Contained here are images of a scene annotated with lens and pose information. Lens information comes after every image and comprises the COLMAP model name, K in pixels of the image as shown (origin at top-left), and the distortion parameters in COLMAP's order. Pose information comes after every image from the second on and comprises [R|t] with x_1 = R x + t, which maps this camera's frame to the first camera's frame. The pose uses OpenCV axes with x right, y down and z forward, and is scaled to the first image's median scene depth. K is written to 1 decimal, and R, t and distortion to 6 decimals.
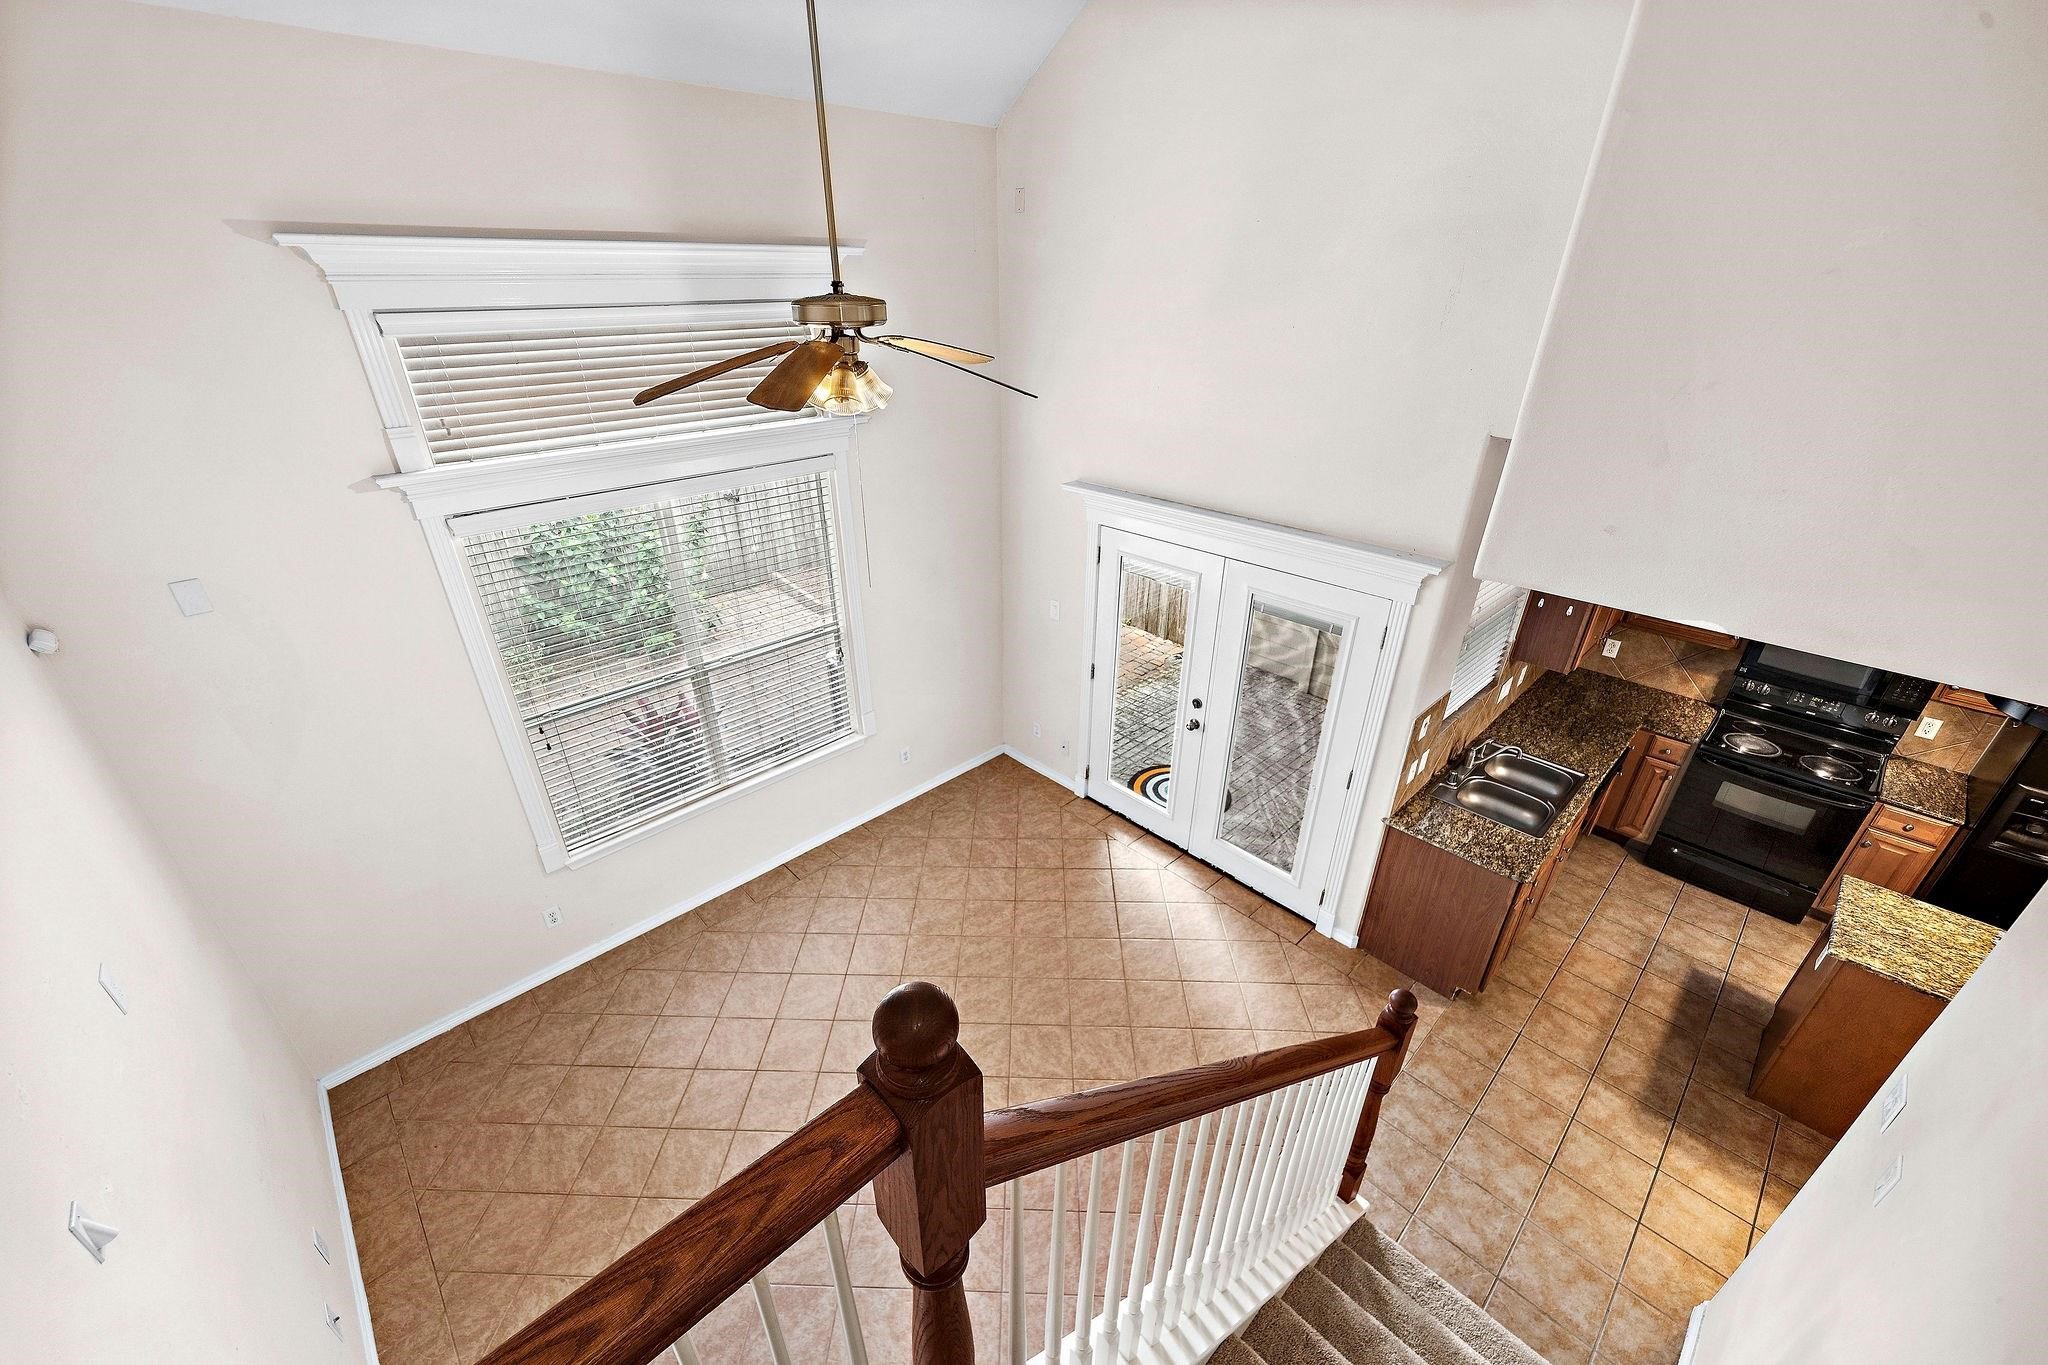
lens RADIAL K [[787.3, 0, 1011.1], [0, 787.3, 693.2], [0, 0, 1]] dist [-0.000532, 0.000065]
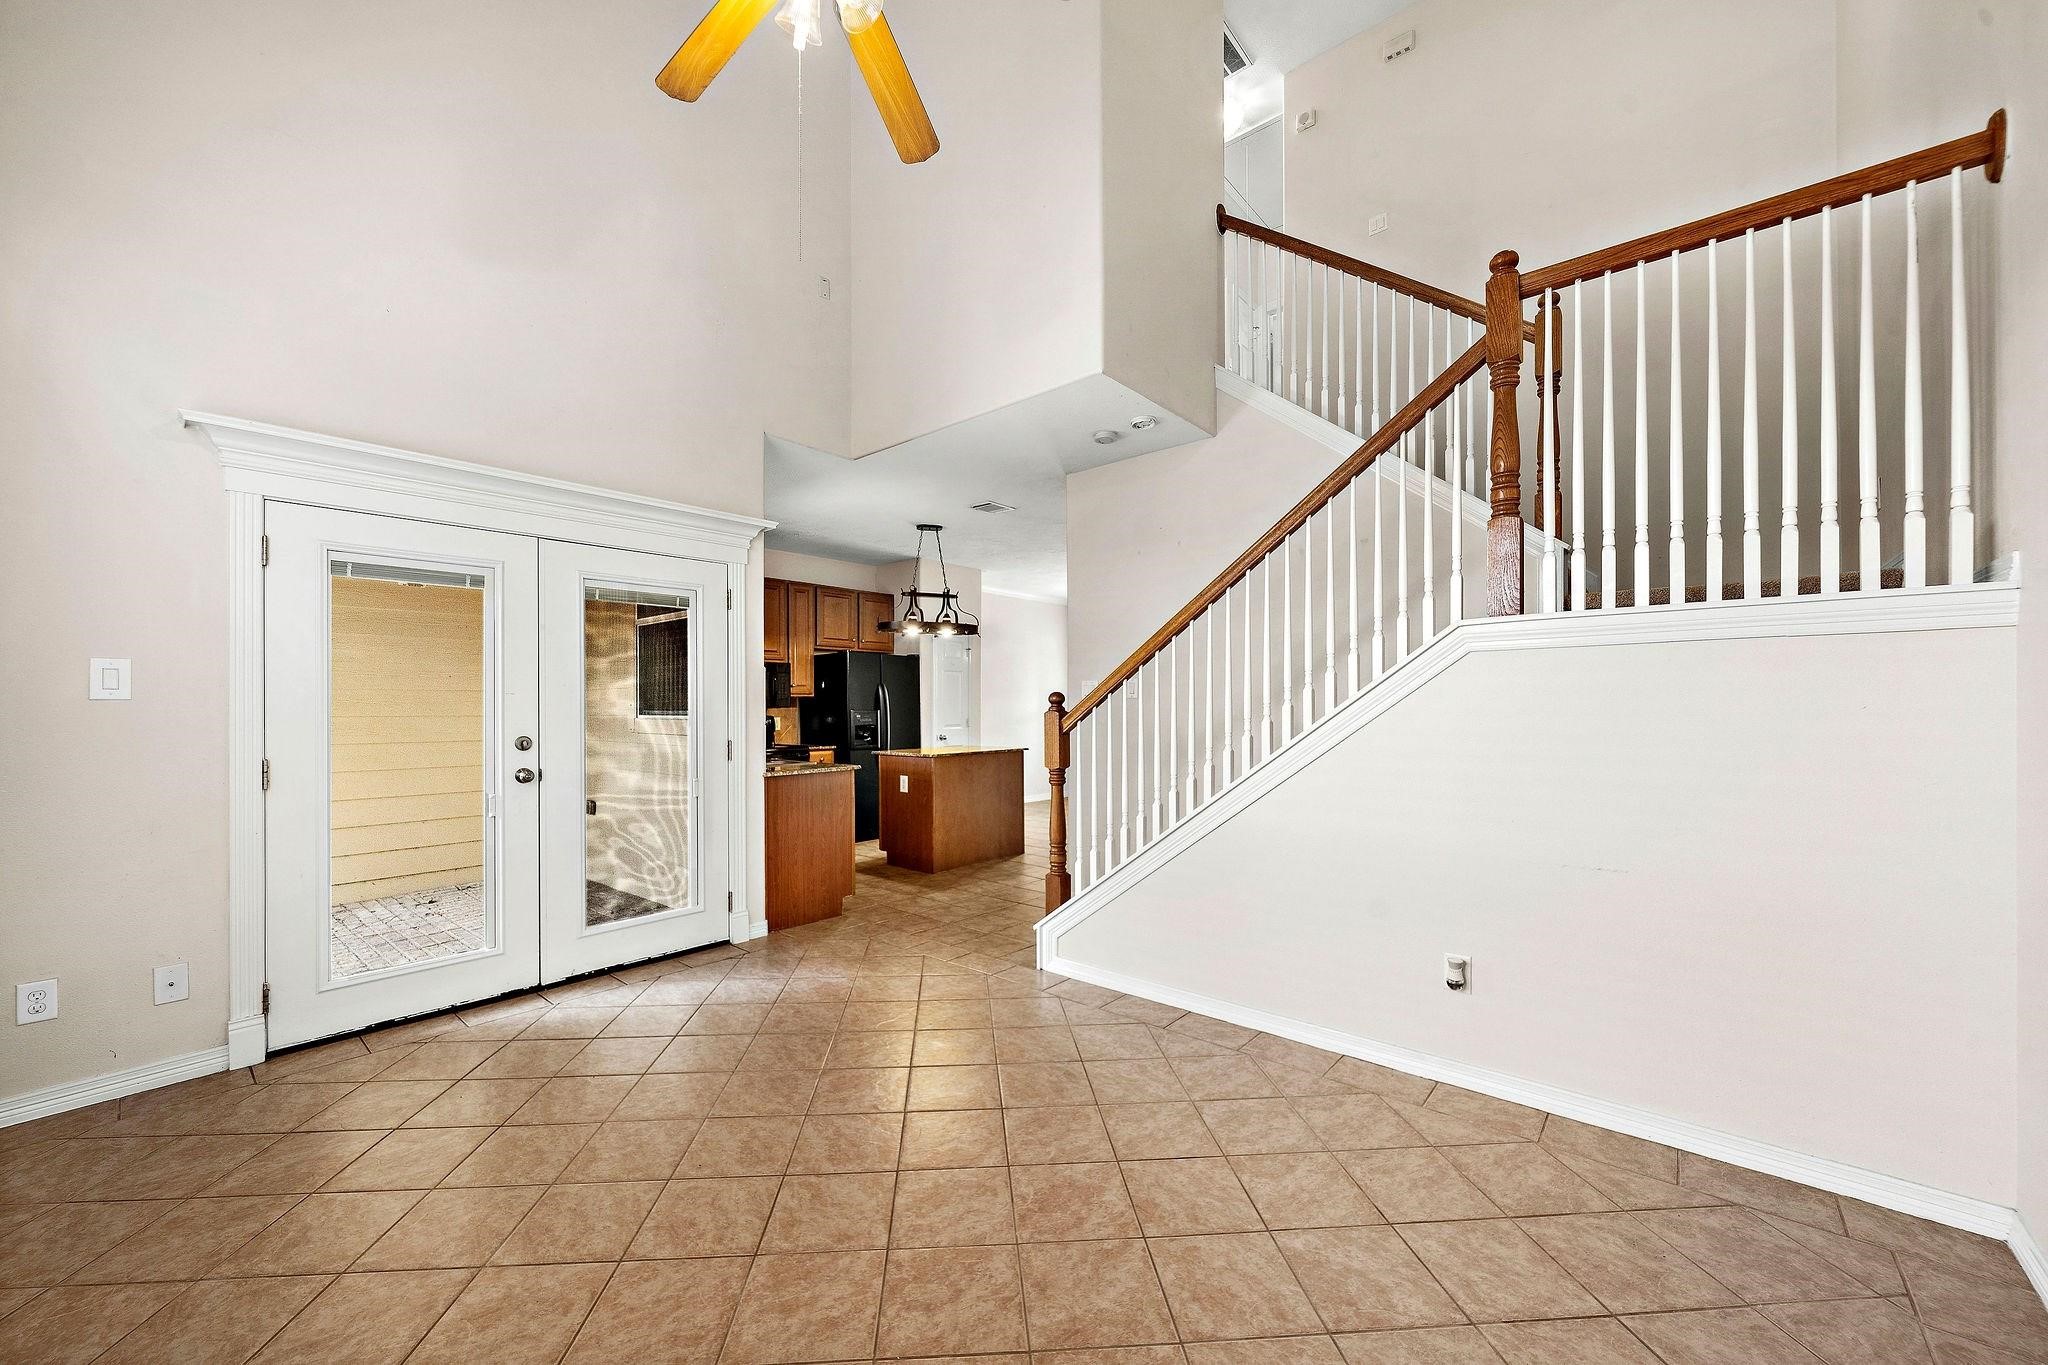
lens RADIAL K [[787.3, 0, 1016.8], [0, 787.3, 698.0], [0, 0, 1]] dist [-0.000532, 0.000065]
pose [[-0.110593, 0.015244, 0.993749, -0.543148], [0.465230, 0.884365, 0.038209, 0.161291], [-0.878254, 0.466548, -0.104896, 0.657203]]
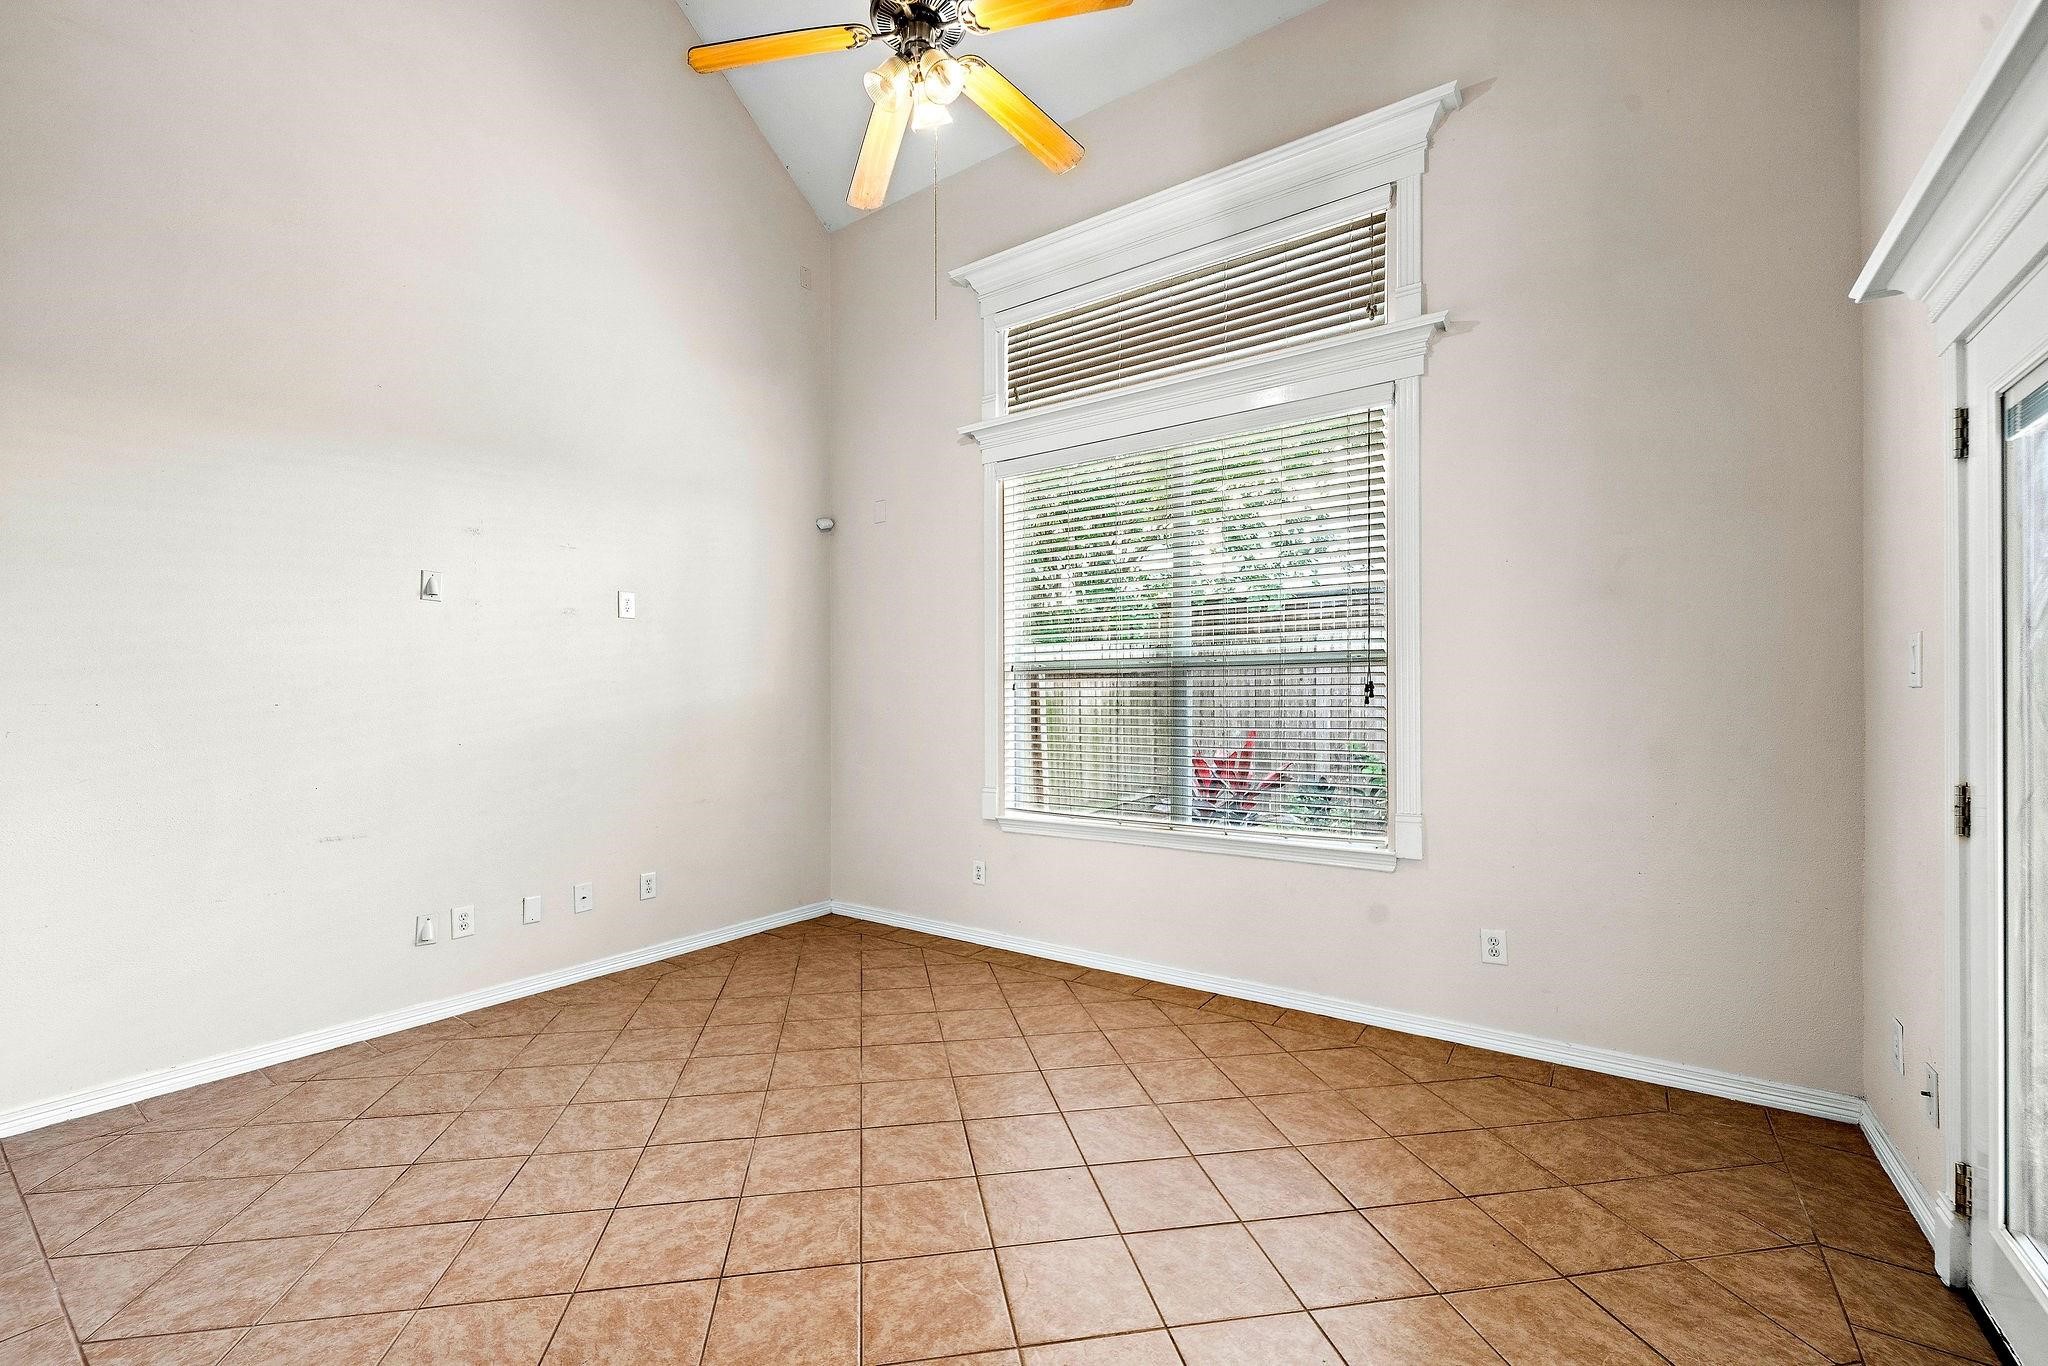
lens RADIAL K [[827.0, 0, 1009.2], [0, 827.0, 701.4], [0, 0, 1]] dist [0.000765, -0.000085]
pose [[0.210782, 0.002931, -0.977529, 0.391740], [-0.452525, 0.886686, -0.094918, 0.156344], [0.866483, 0.462363, 0.188224, 0.658049]]
